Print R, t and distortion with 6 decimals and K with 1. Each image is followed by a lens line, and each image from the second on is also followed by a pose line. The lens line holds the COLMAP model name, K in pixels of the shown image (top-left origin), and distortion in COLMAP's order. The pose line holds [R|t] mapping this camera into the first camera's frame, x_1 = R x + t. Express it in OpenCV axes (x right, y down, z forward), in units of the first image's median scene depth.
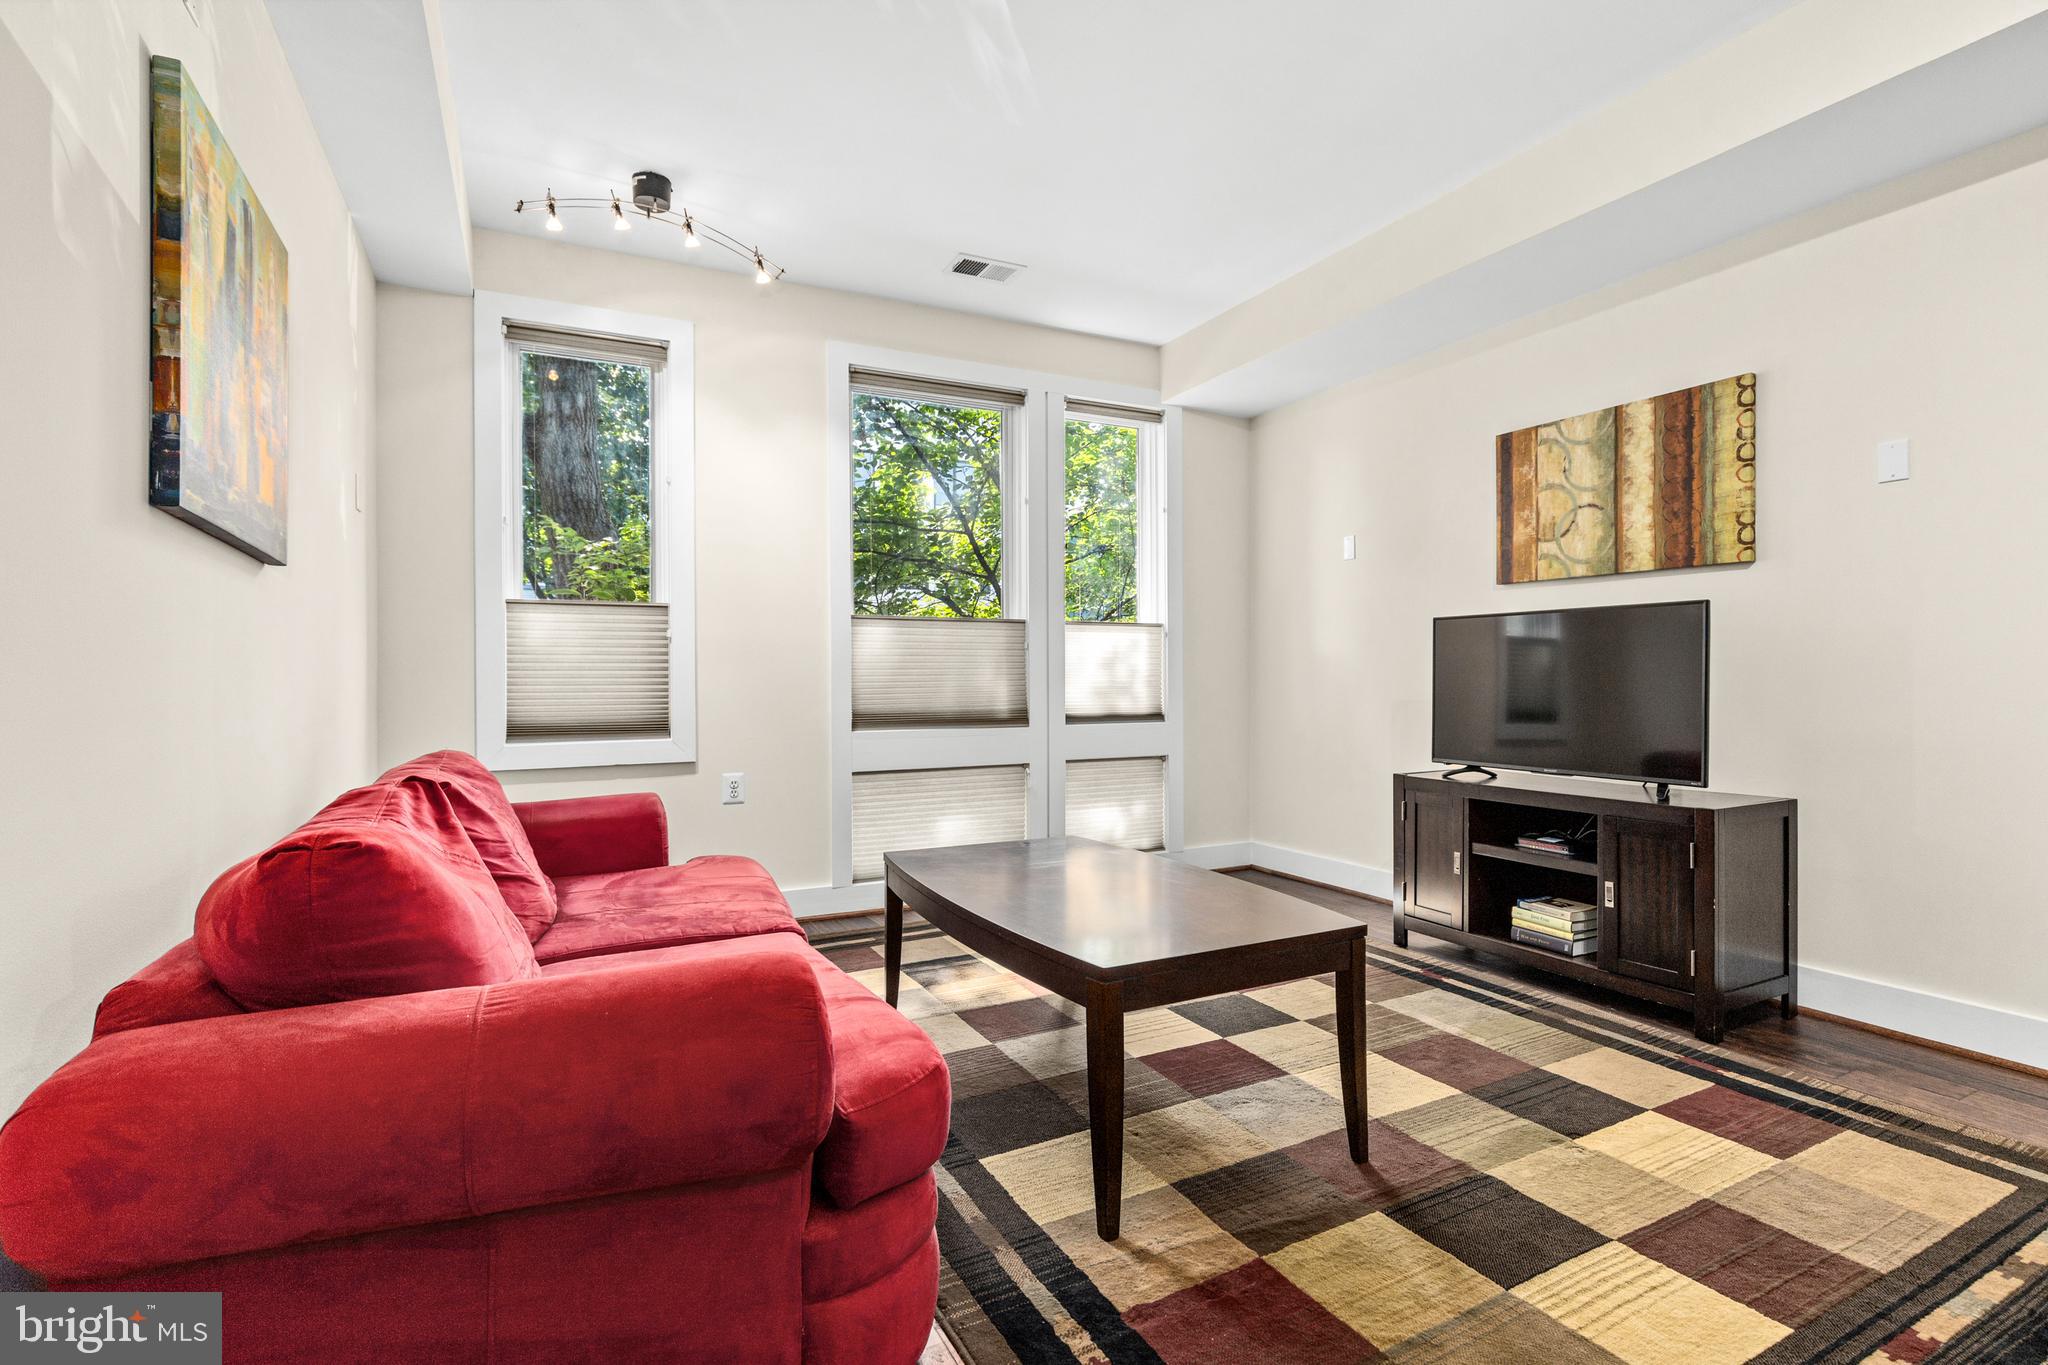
lens RADIAL K [[953.2, 0, 1022.4], [0, 953.2, 680.6], [0, 0, 1]] dist [-0.005158, 0.000767]
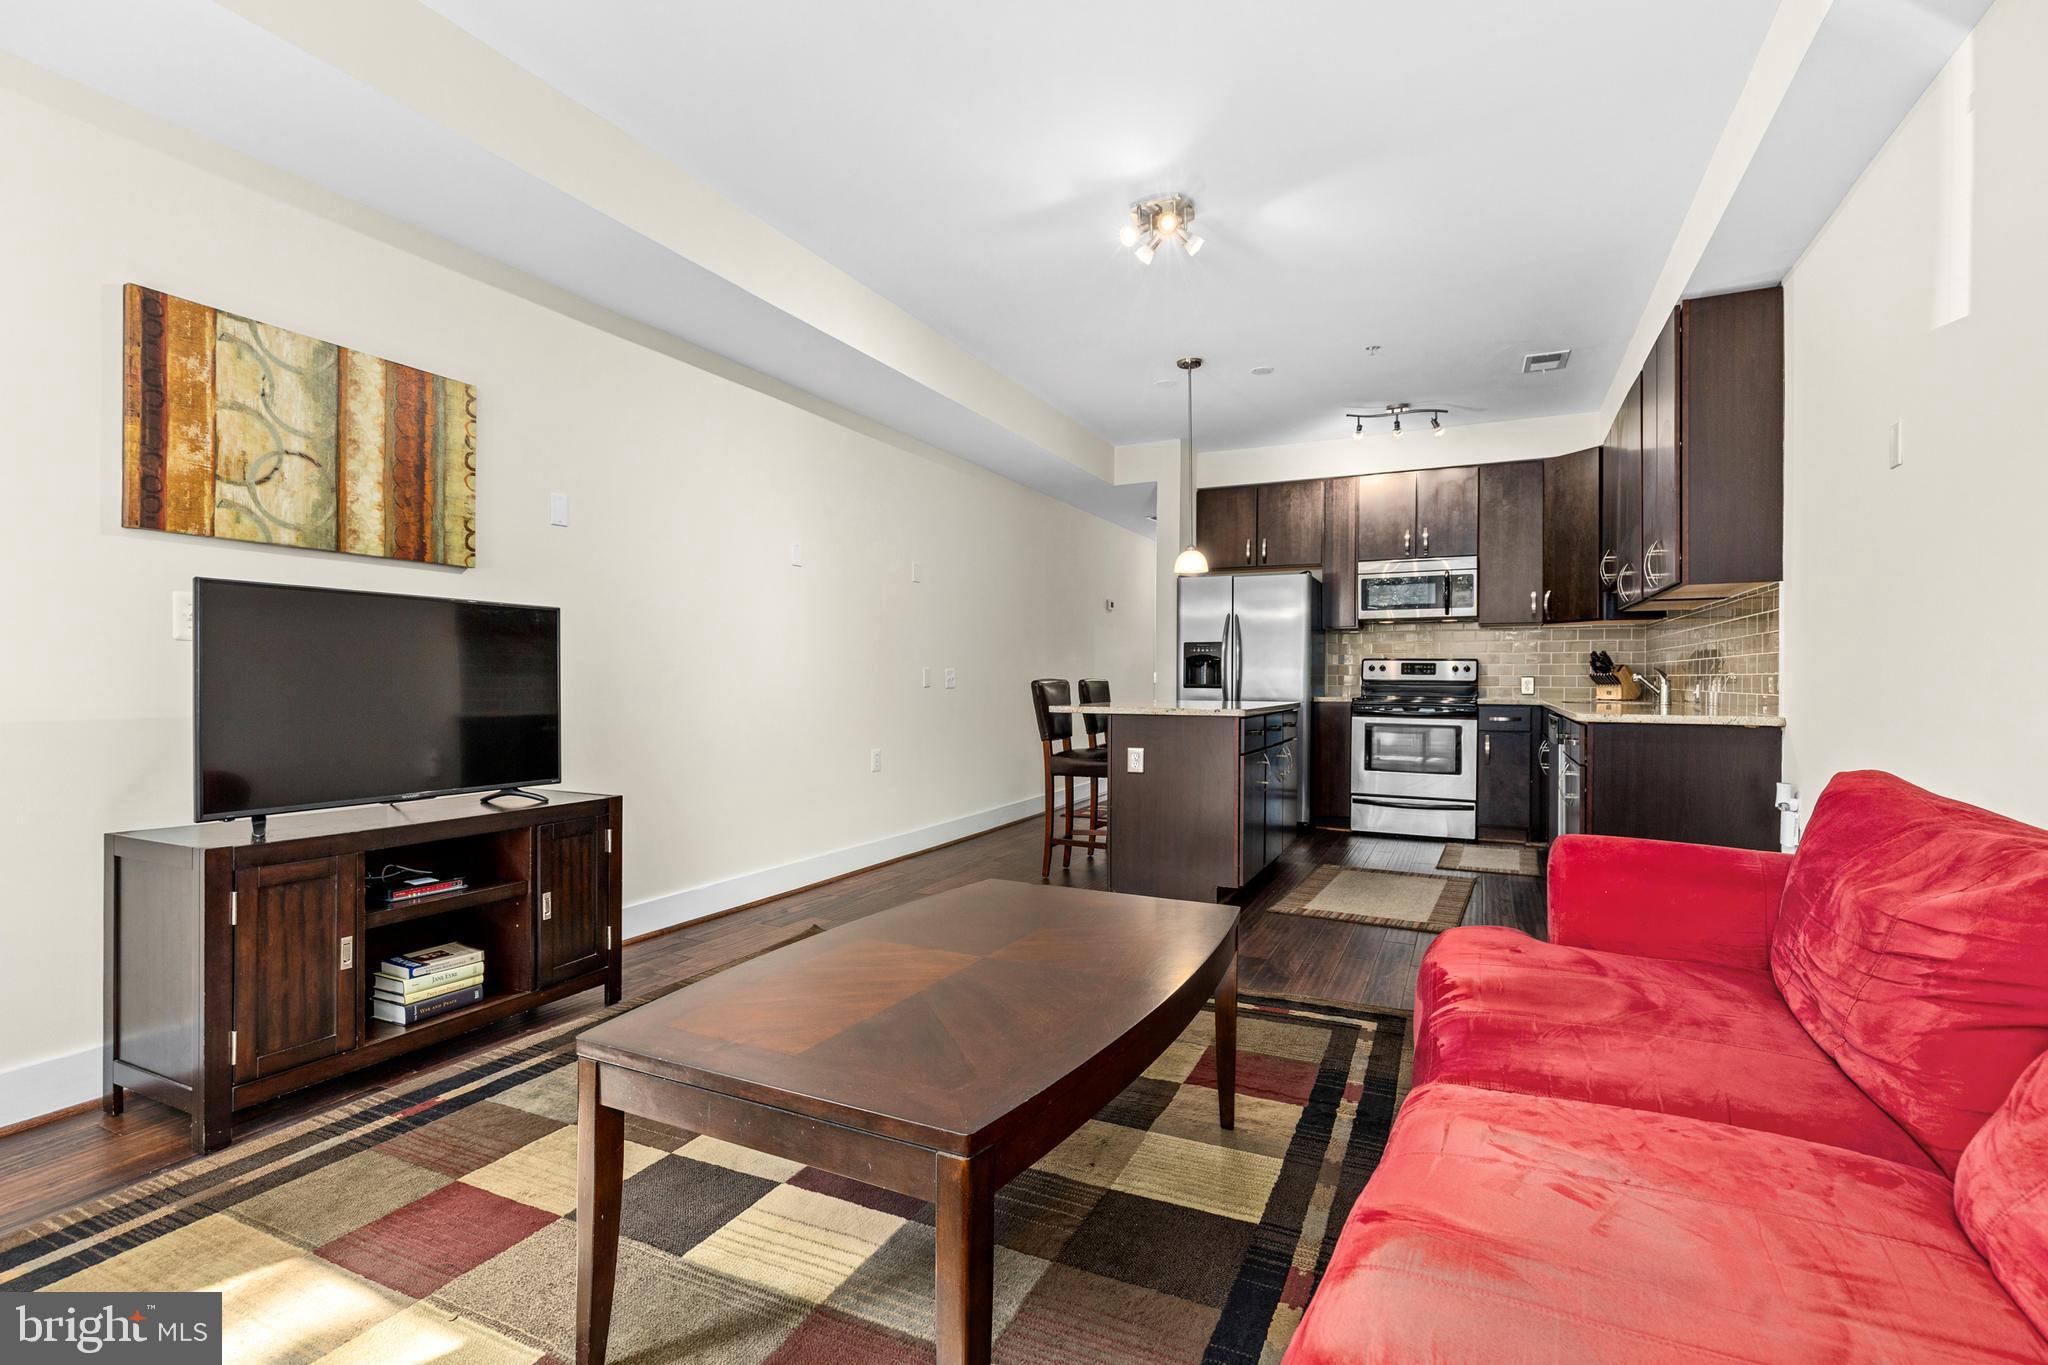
lens RADIAL K [[953.2, 0, 1013.4], [0, 953.2, 680.2], [0, 0, 1]] dist [-0.005158, 0.000767]
pose [[-0.605519, 0.003698, 0.795822, -0.389658], [0.001953, 0.999993, -0.003161, 0.000908], [-0.795829, -0.000360, -0.605522, 1.089454]]
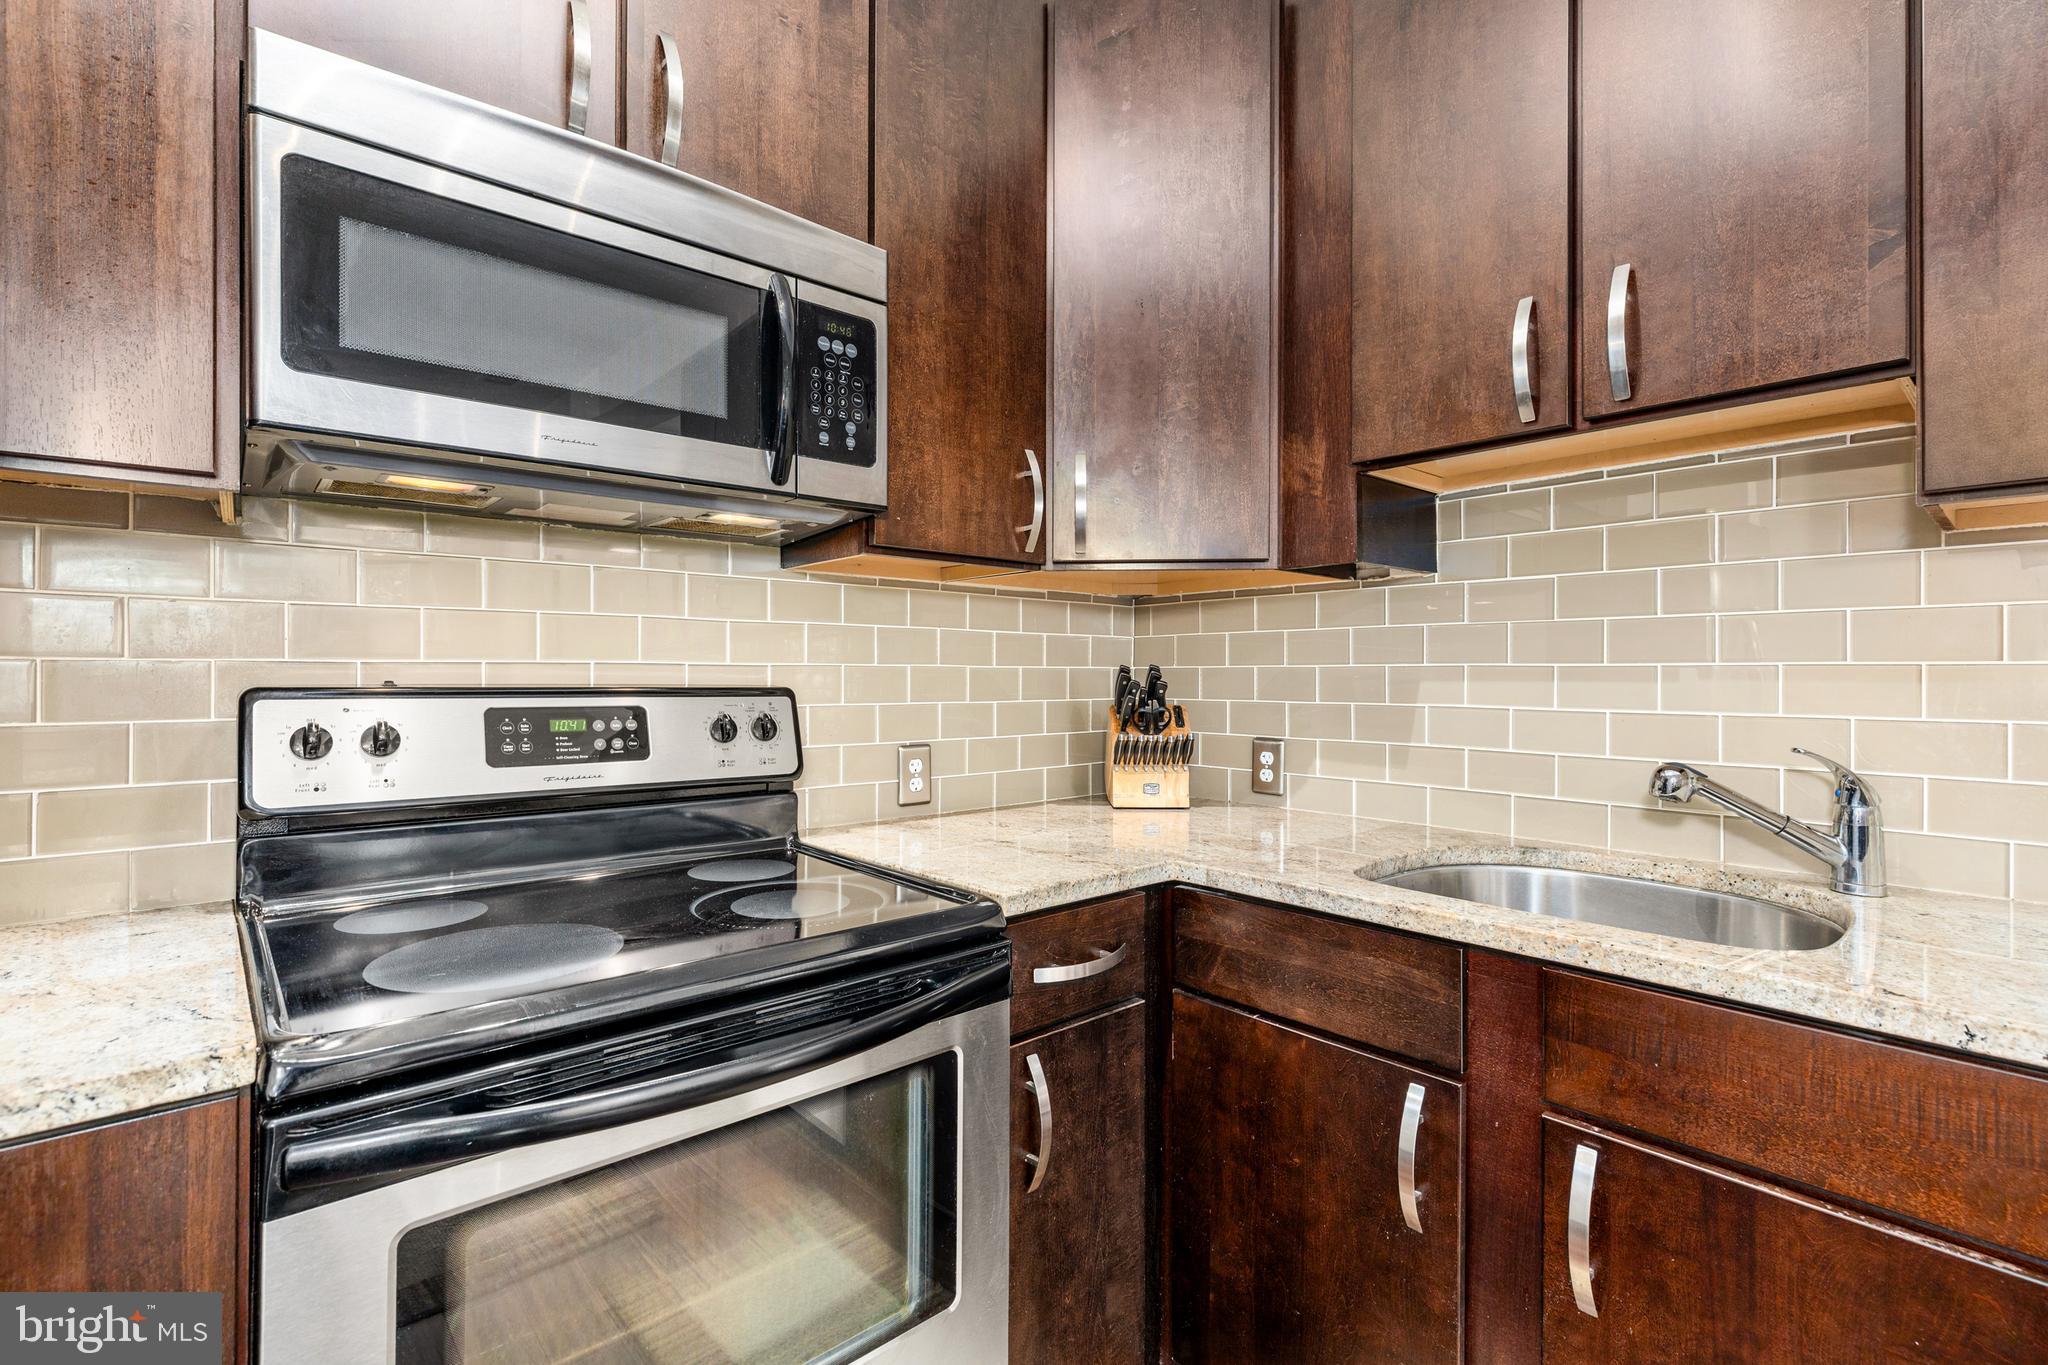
lens RADIAL K [[918.3, 0, 1014.9], [0, 918.3, 671.9], [0, 0, 1]] dist [0.007107, -0.002078]
pose [[-0.966439, 0.006133, -0.256824, 0.638150], [0.006344, 0.999980, 0.000010, -0.056750], [0.256818, -0.001620, -0.966458, -0.405561]]
